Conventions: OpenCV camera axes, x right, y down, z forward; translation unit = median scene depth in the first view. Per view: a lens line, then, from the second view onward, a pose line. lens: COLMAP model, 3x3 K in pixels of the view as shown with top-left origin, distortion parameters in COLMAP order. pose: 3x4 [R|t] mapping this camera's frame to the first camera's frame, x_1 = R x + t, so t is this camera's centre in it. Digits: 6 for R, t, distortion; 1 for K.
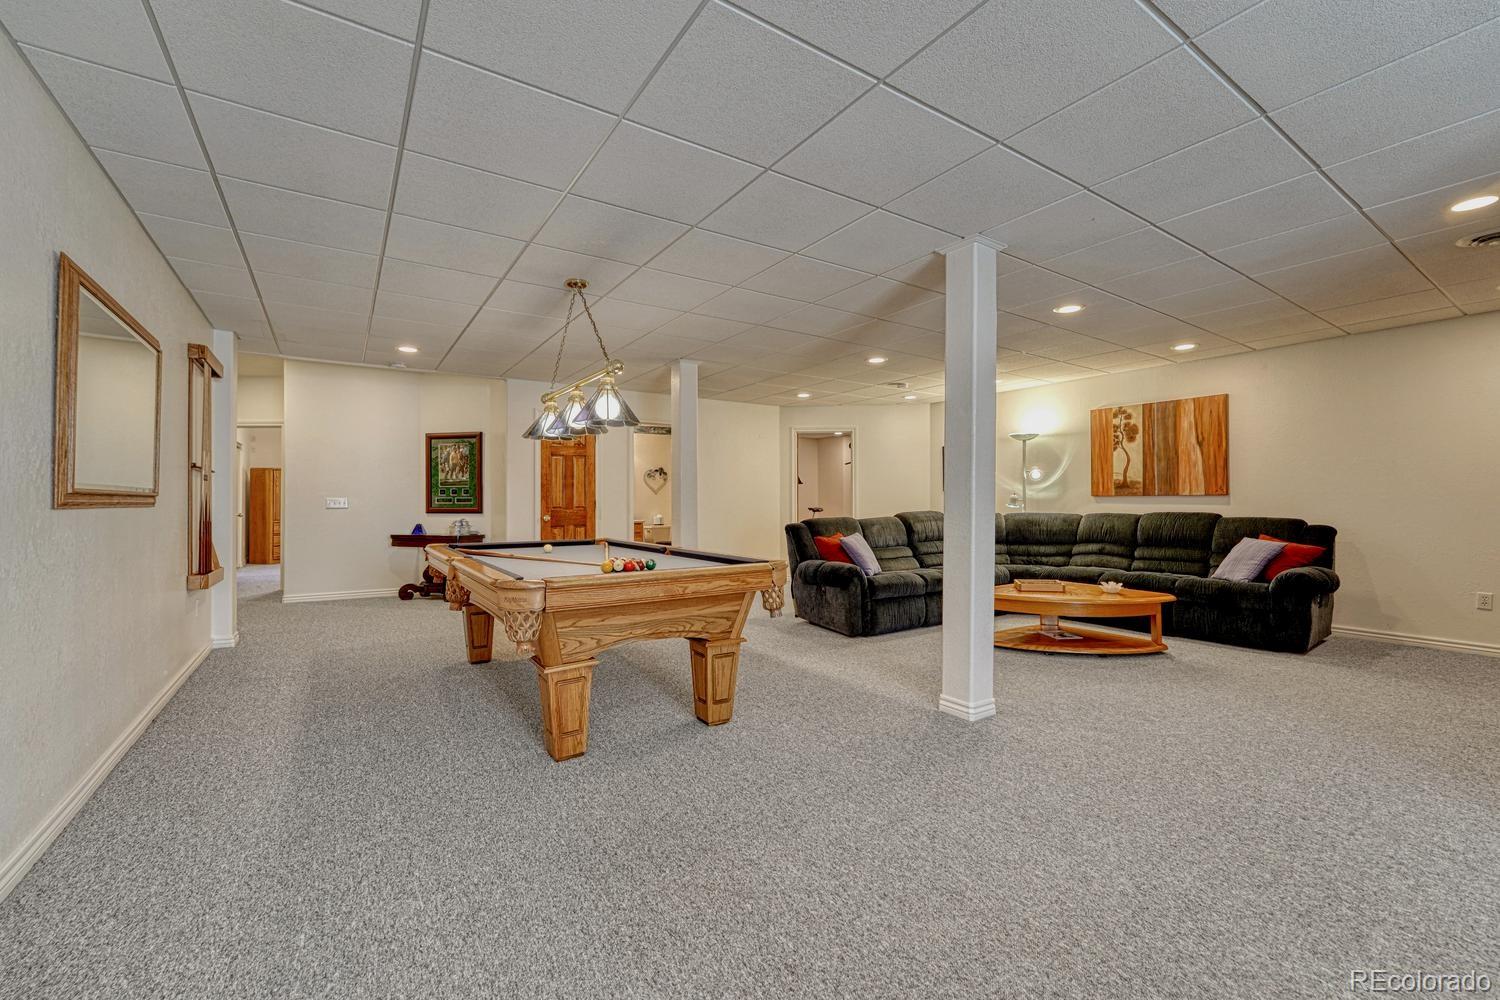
lens RADIAL K [[618.1, 0, 750.0], [0, 618.1, 500.0], [0, 0, 1]] dist [-0.022499, 0.000047]
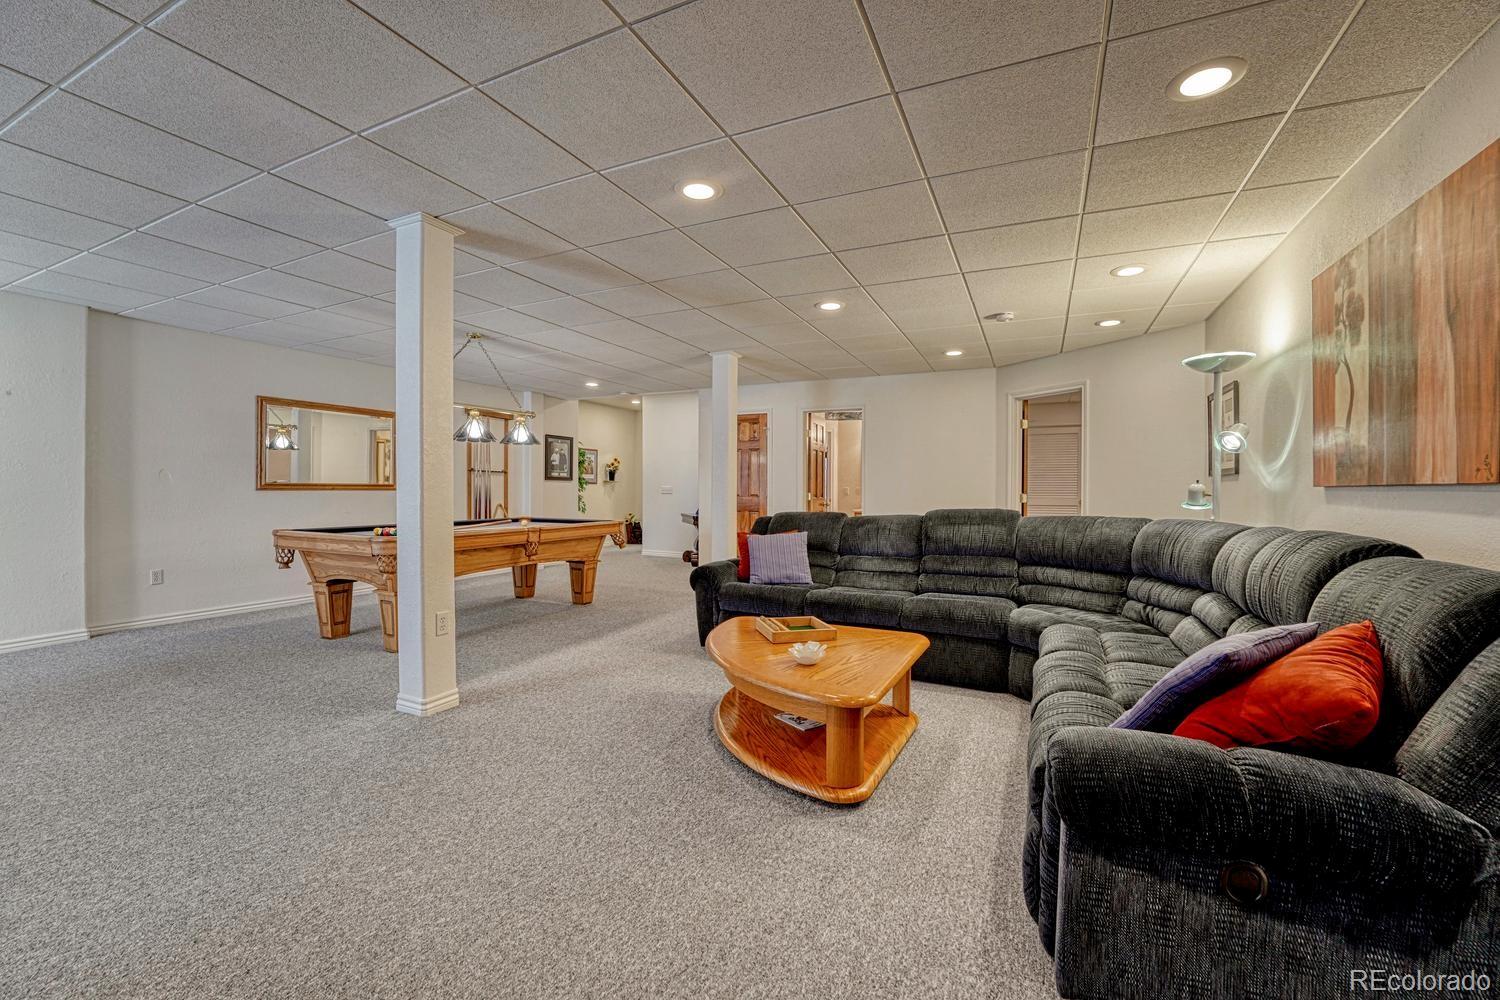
lens RADIAL K [[618.1, 0, 750.0], [0, 618.1, 500.0], [0, 0, 1]] dist [-0.022499, 0.000047]
pose [[0.513483, 0.022660, -0.857800, 0.802801], [-0.005486, 0.999718, 0.023124, -0.005962], [0.858082, -0.007168, 0.513463, 0.521728]]
